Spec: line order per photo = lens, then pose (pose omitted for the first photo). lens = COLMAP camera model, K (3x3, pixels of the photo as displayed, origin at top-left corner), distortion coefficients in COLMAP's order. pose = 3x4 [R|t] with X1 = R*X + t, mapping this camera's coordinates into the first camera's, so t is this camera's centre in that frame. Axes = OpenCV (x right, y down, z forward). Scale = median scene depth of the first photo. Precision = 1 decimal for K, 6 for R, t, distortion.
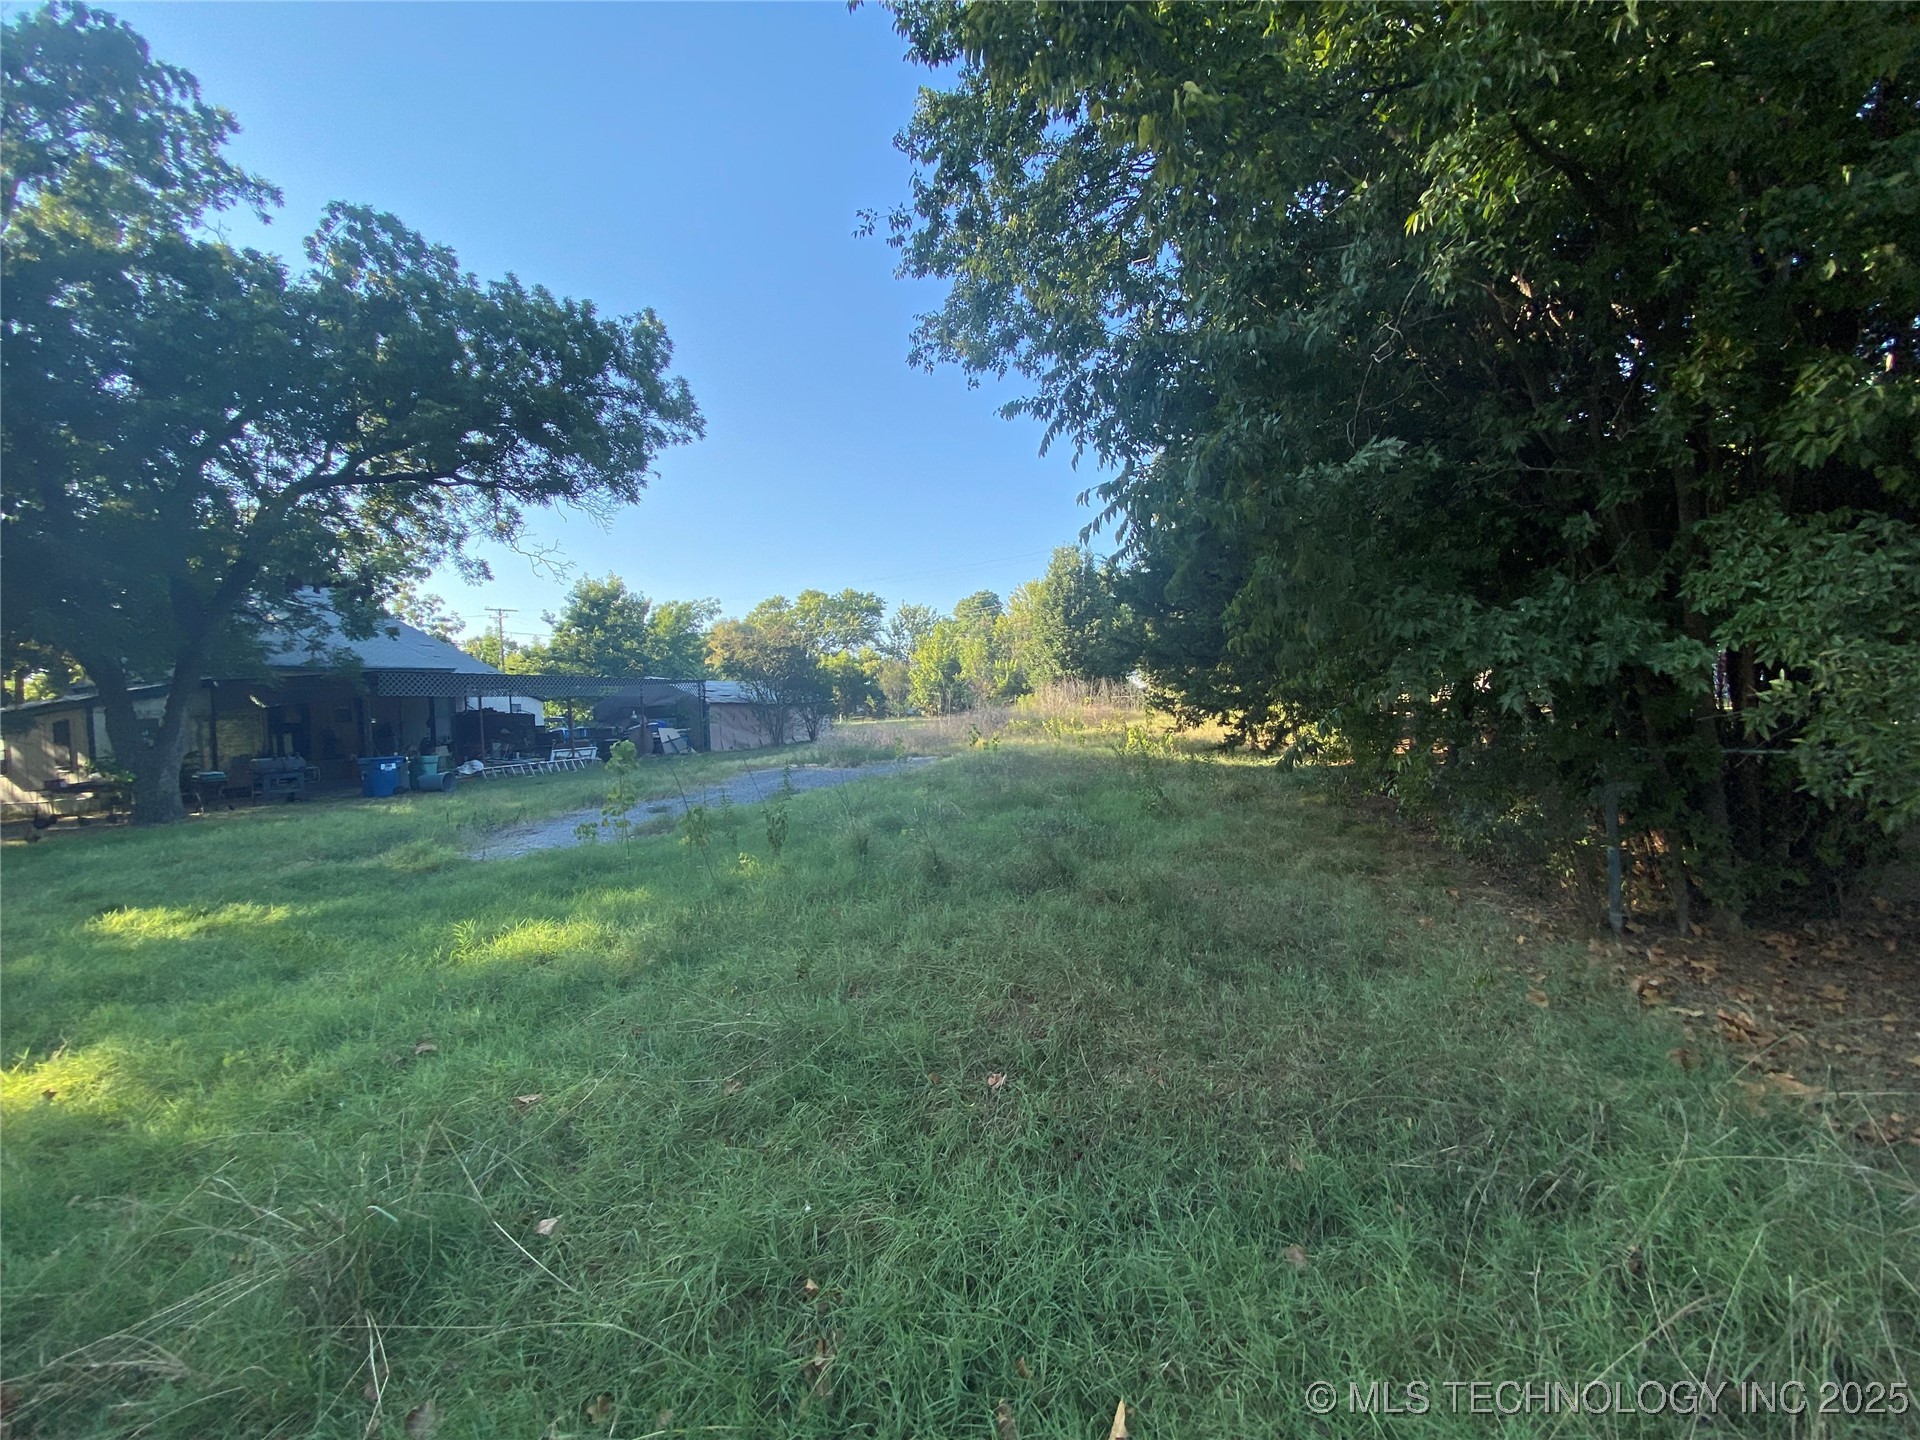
lens RADIAL K [[765.9, 0, 967.7], [0, 765.9, 715.7], [0, 0, 1]] dist [0.000502, -0.000003]
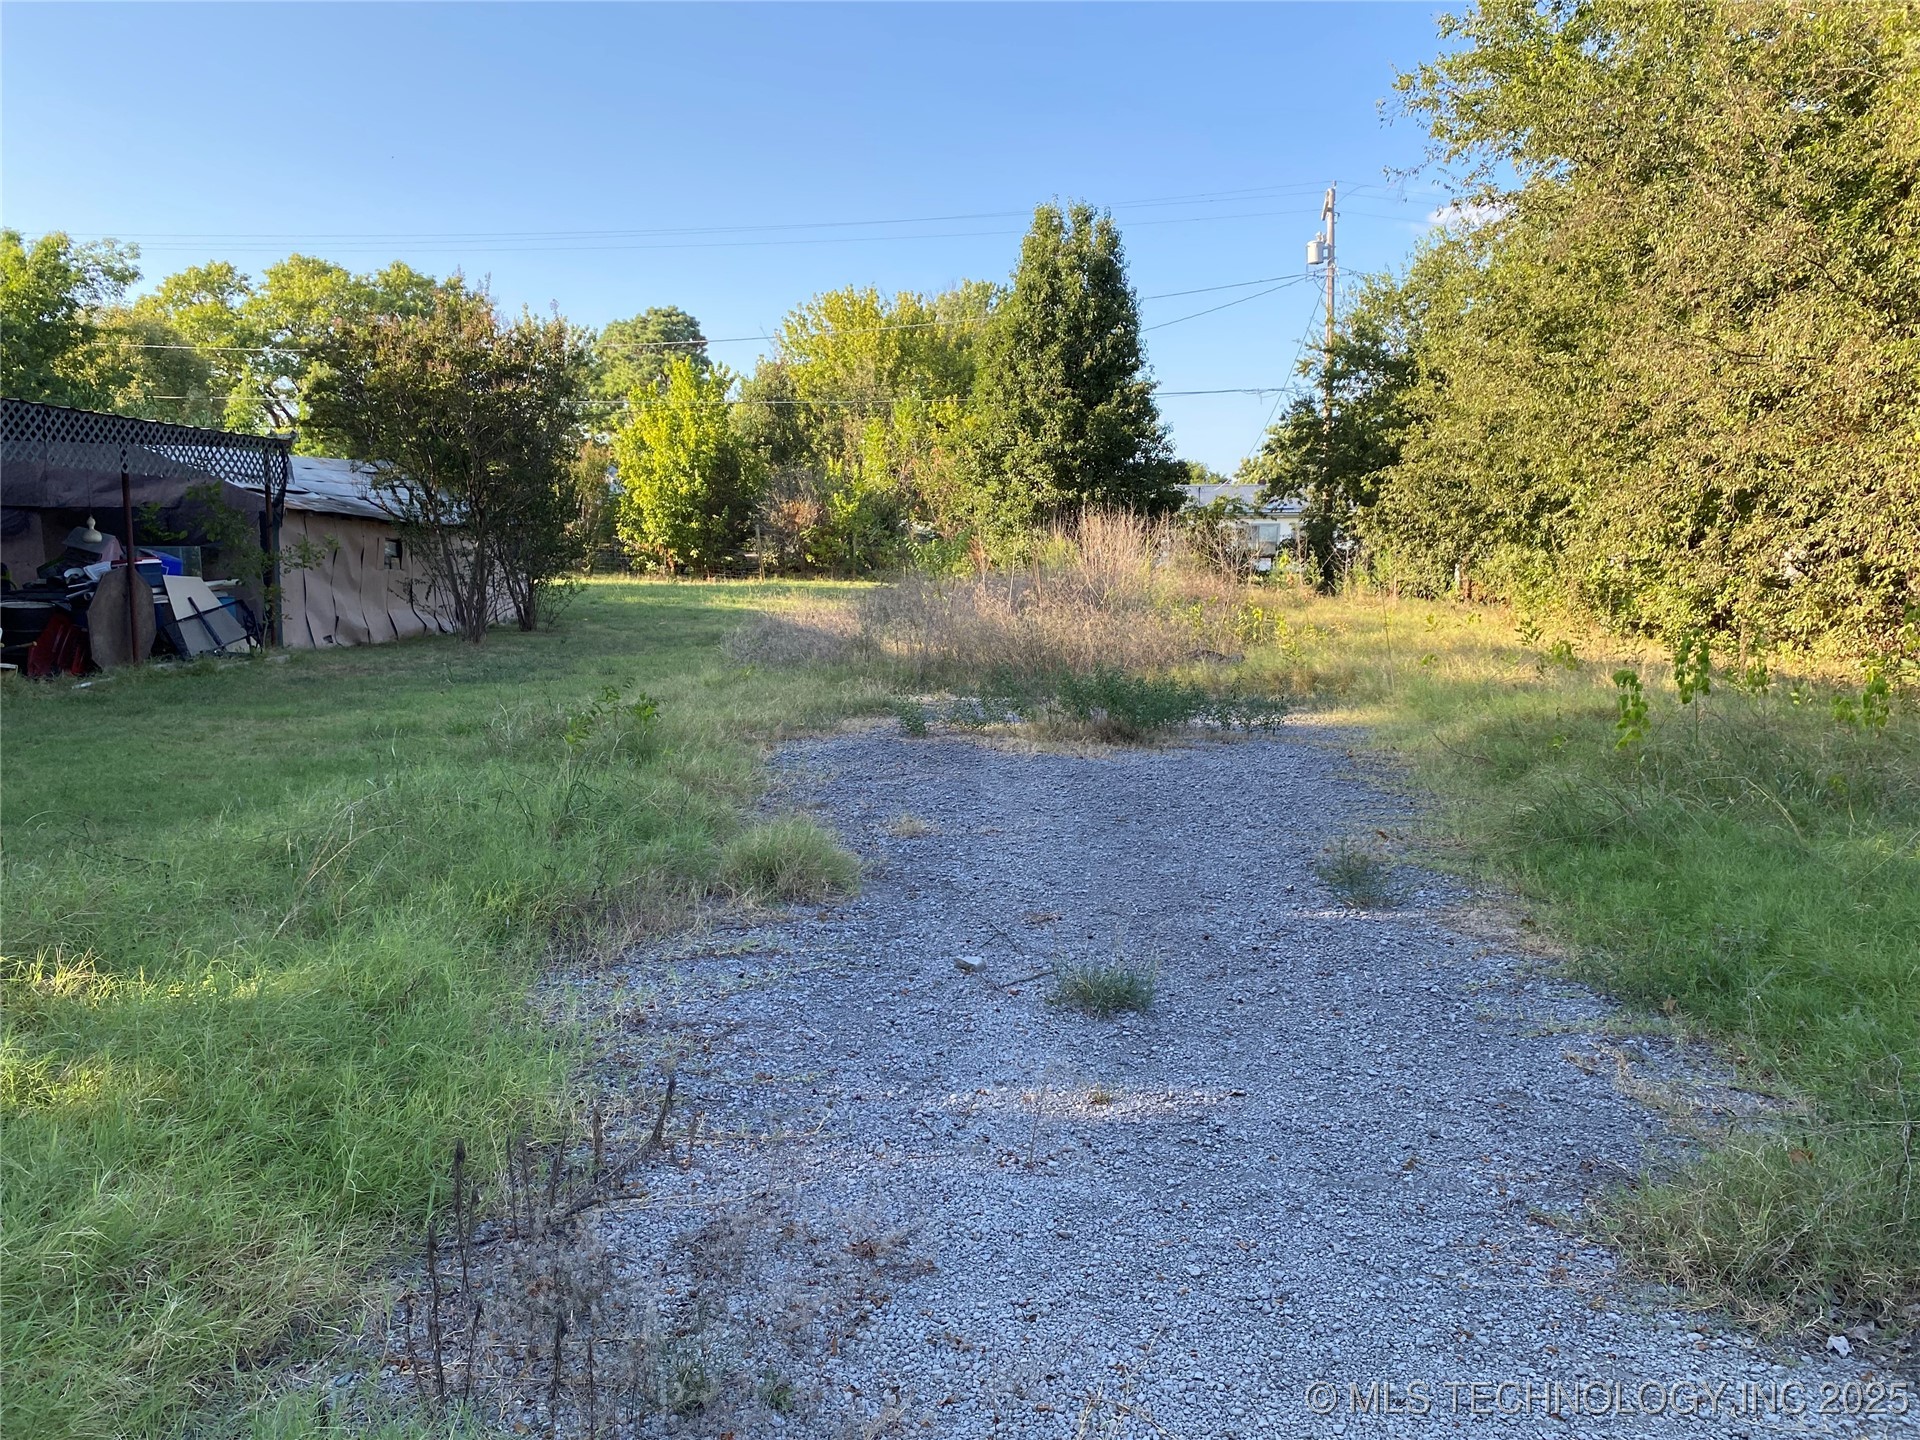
lens RADIAL K [[1470.2, 0, 954.8], [0, 1470.2, 721.1], [0, 0, 1]] dist [0.002369, -0.002538]
pose [[0.958192, 0.026517, 0.284893, -0.170741], [-0.053302, 0.994809, 0.086679, 0.003398], [-0.281116, -0.098240, 0.954632, 0.191255]]
